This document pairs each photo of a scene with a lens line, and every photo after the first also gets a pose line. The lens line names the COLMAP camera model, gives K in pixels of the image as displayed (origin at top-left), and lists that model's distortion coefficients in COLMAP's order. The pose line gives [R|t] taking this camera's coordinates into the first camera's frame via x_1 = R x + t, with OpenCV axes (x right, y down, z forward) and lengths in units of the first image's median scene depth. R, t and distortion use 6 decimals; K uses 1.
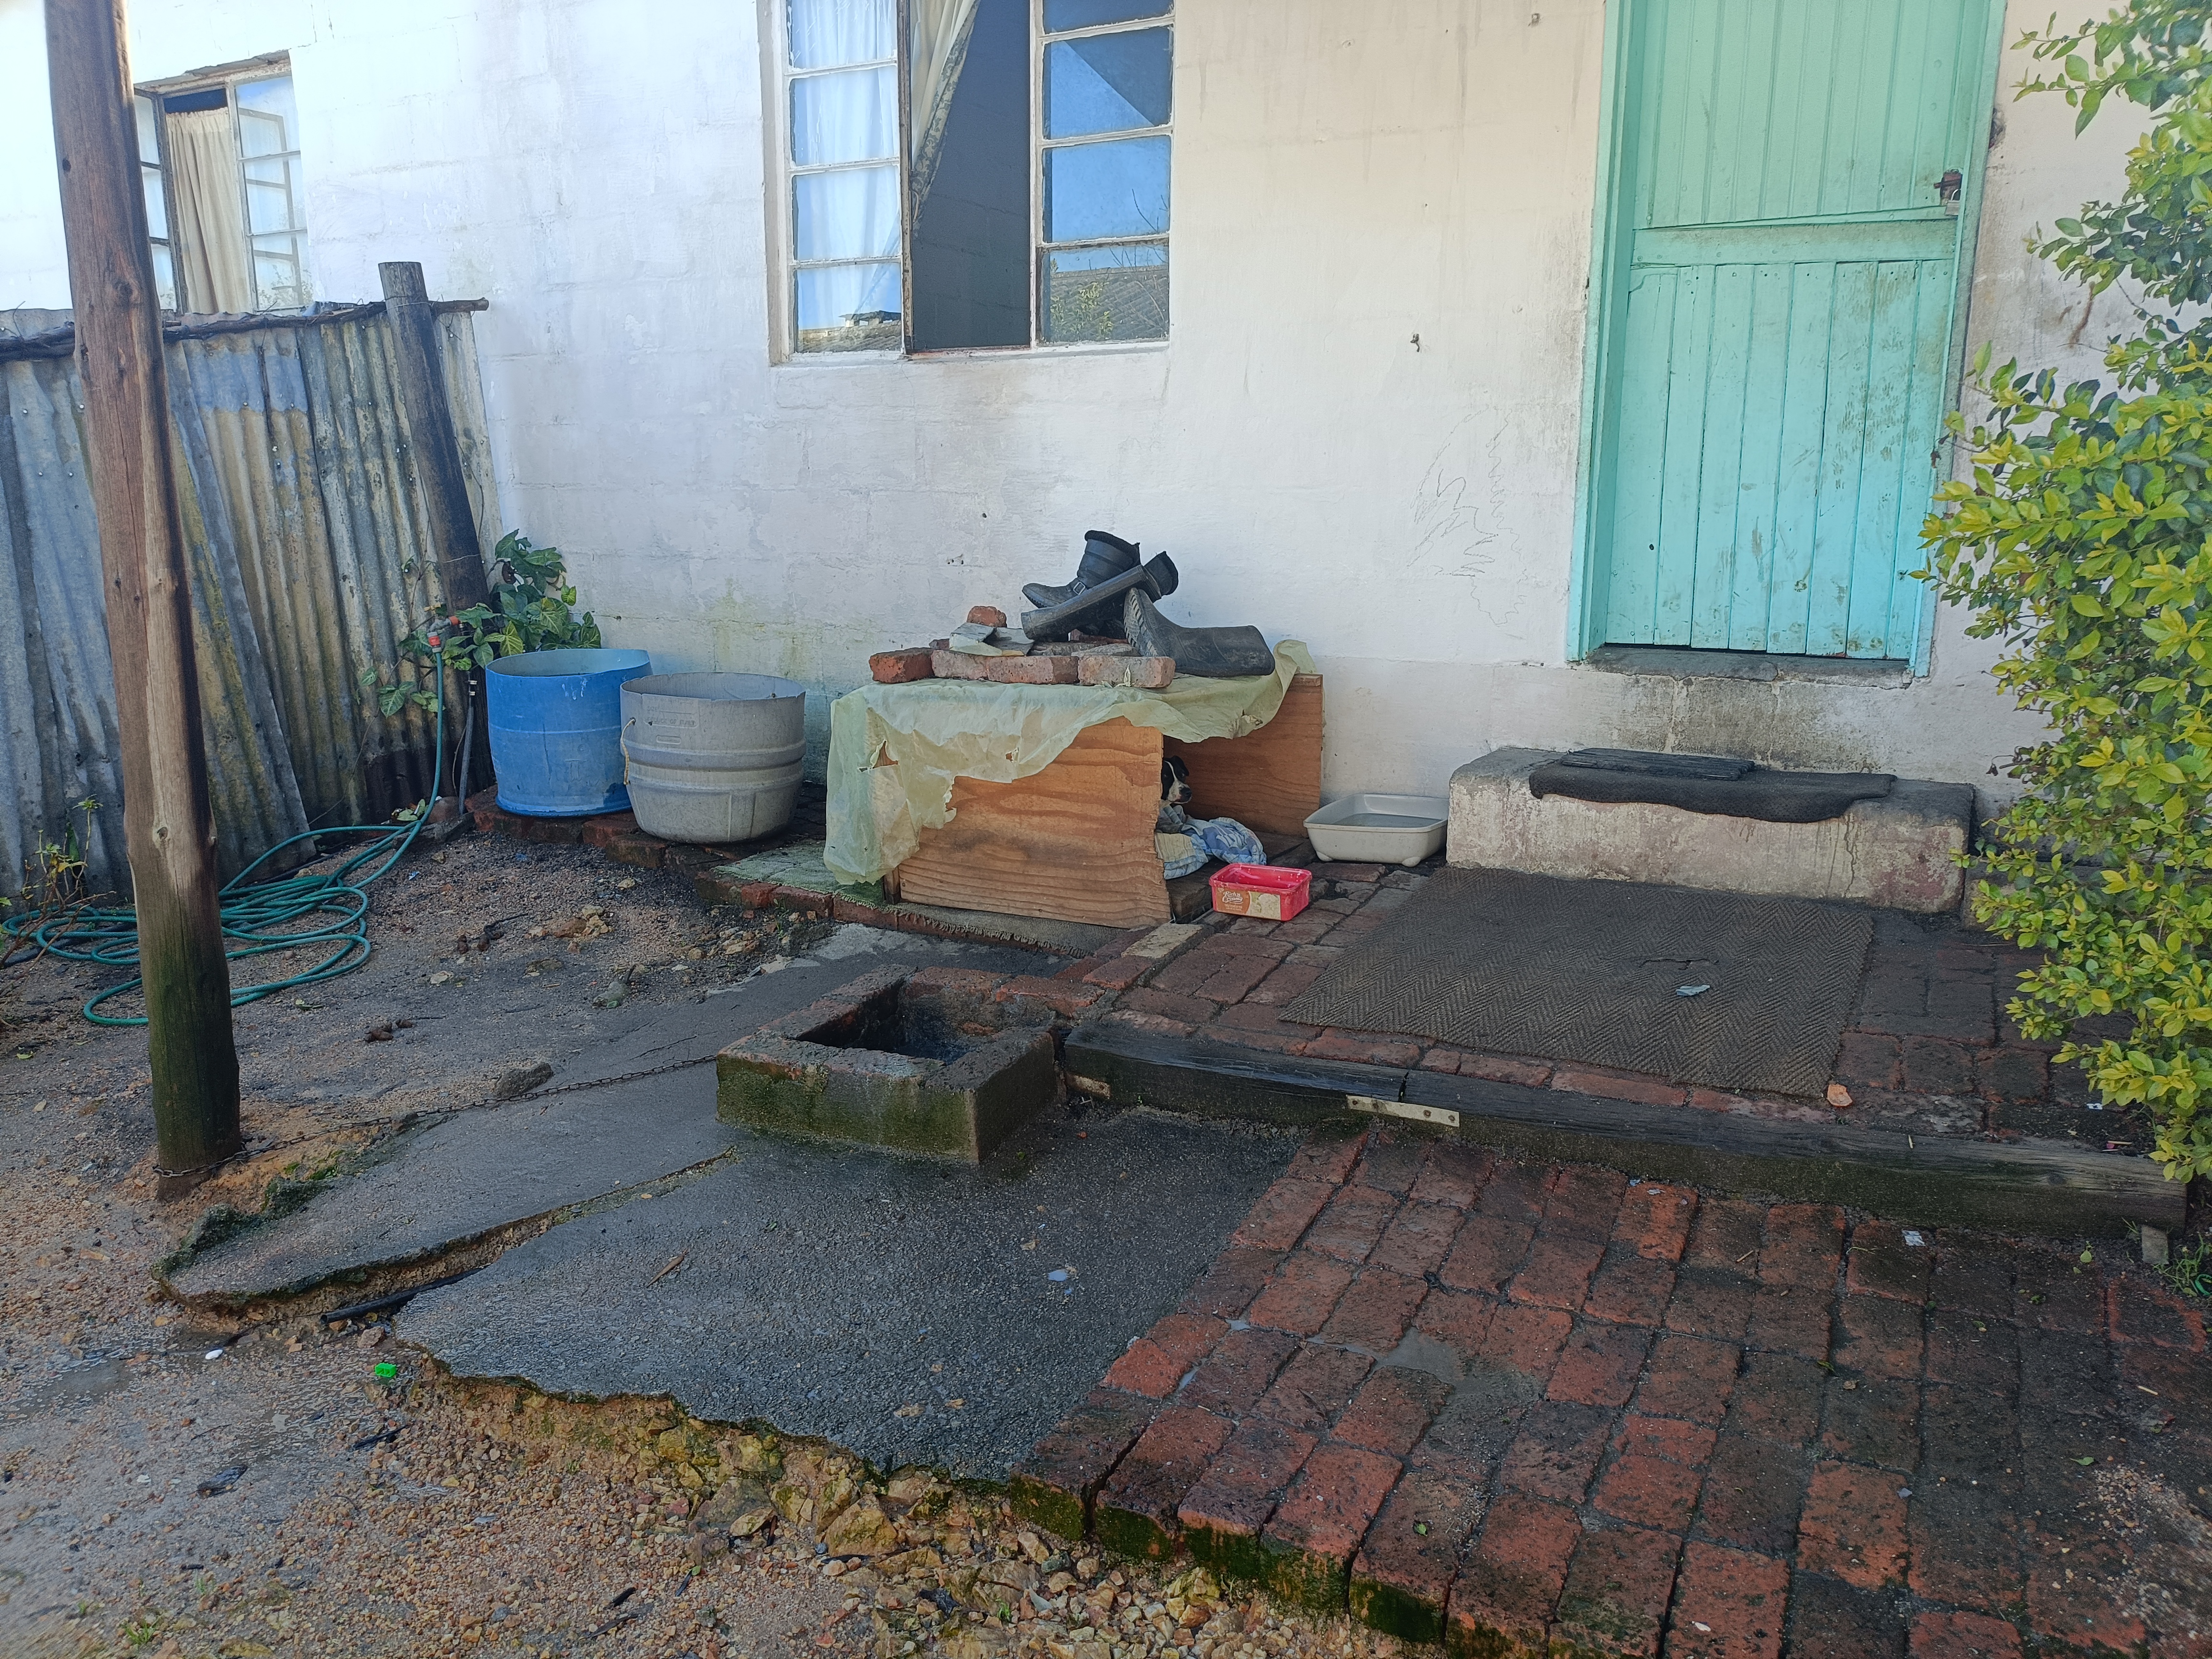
lens RADIAL K [[1625.7, 0, 1114.1], [0, 1625.7, 814.6], [0, 0, 1]] dist [0.054557, -0.041439]
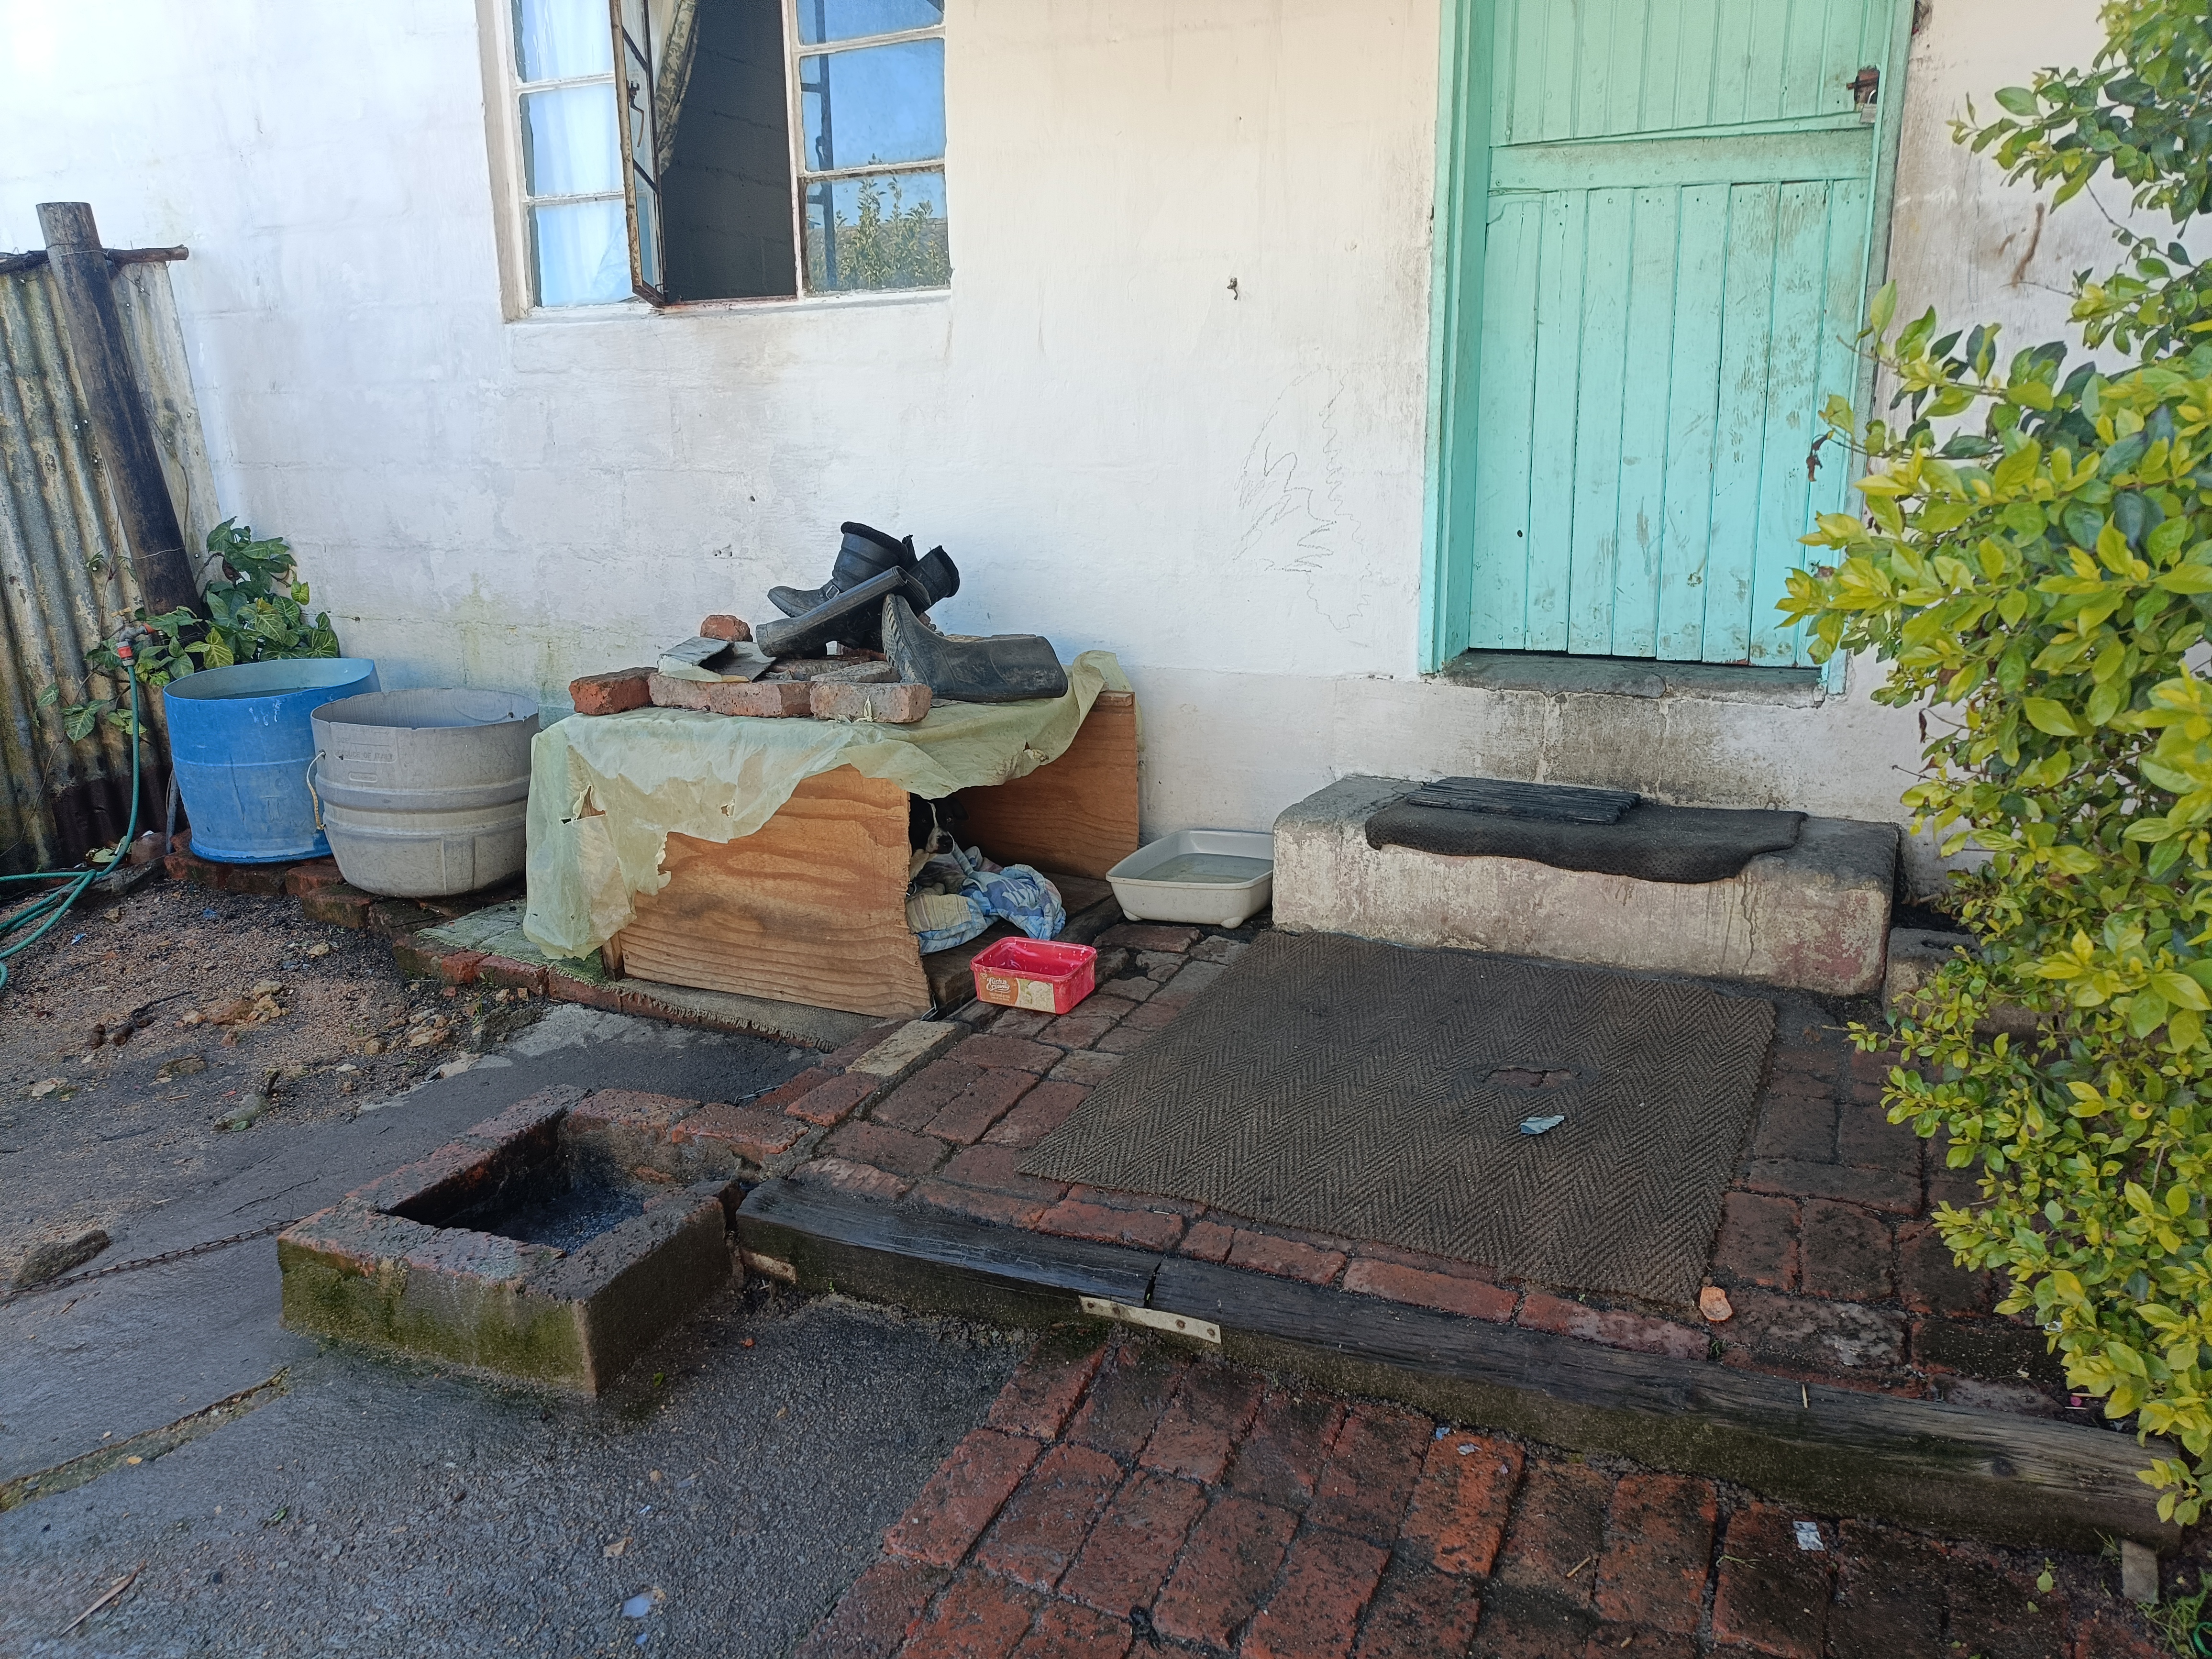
lens RADIAL K [[1625.7, 0, 1114.1], [0, 1625.7, 814.6], [0, 0, 1]] dist [0.054557, -0.041439]
pose [[0.999442, -0.019816, 0.026905, 0.104654], [0.019020, 0.999383, 0.029539, -0.053036], [-0.027474, -0.029011, 0.999201, 0.184052]]
